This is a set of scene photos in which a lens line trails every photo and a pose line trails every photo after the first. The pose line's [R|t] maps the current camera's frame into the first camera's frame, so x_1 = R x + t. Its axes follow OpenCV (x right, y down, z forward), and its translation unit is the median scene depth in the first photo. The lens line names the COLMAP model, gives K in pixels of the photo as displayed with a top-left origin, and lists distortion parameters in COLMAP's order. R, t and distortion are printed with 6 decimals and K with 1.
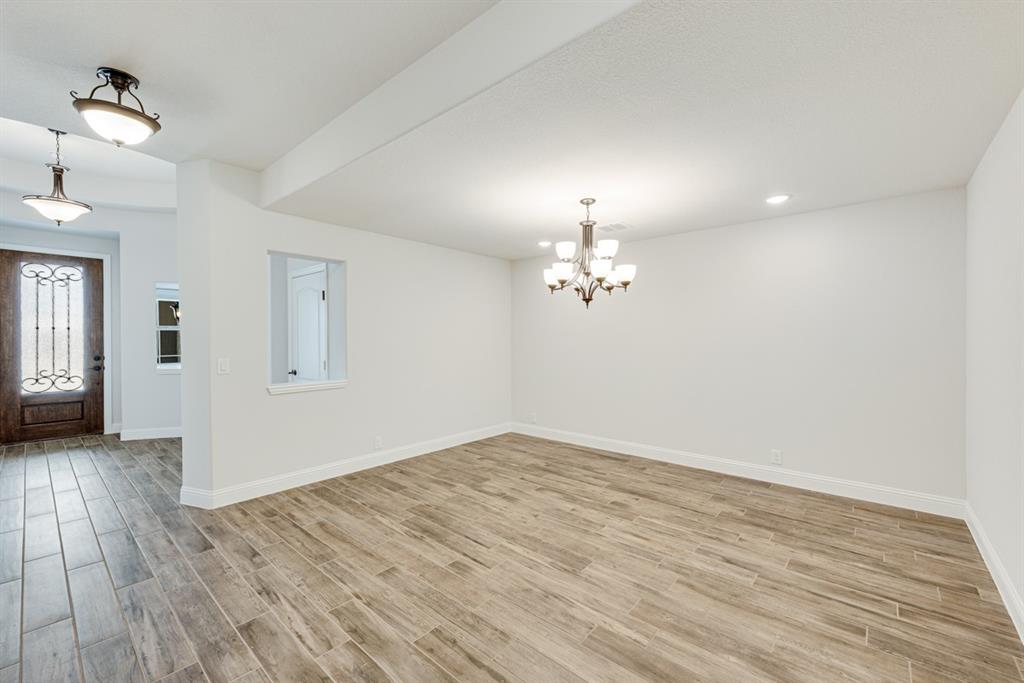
lens RADIAL K [[377.6, 0, 481.7], [0, 377.6, 340.9], [0, 0, 1]] dist [0.002957, 0.000290]
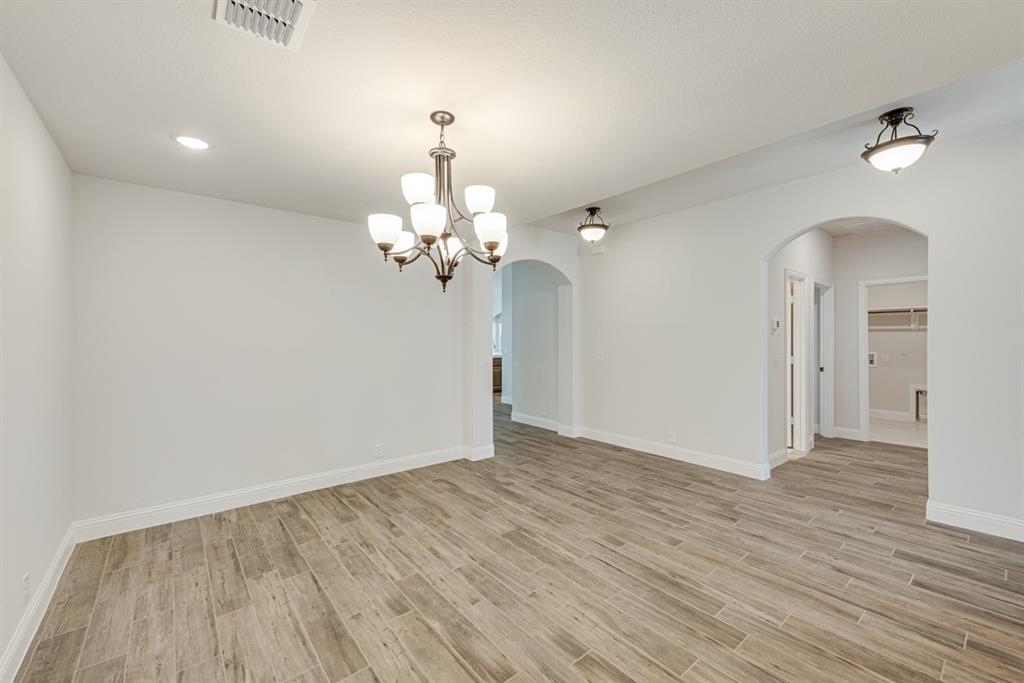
lens RADIAL K [[403.1, 0, 512.0], [0, 403.1, 341.5], [0, 0, 1]] dist [0.000779, -0.000062]
pose [[-0.996878, 0.004544, 0.078826, 0.120861], [0.005519, 0.999911, 0.012151, -0.025836], [-0.078764, 0.012548, -0.996814, 1.760954]]
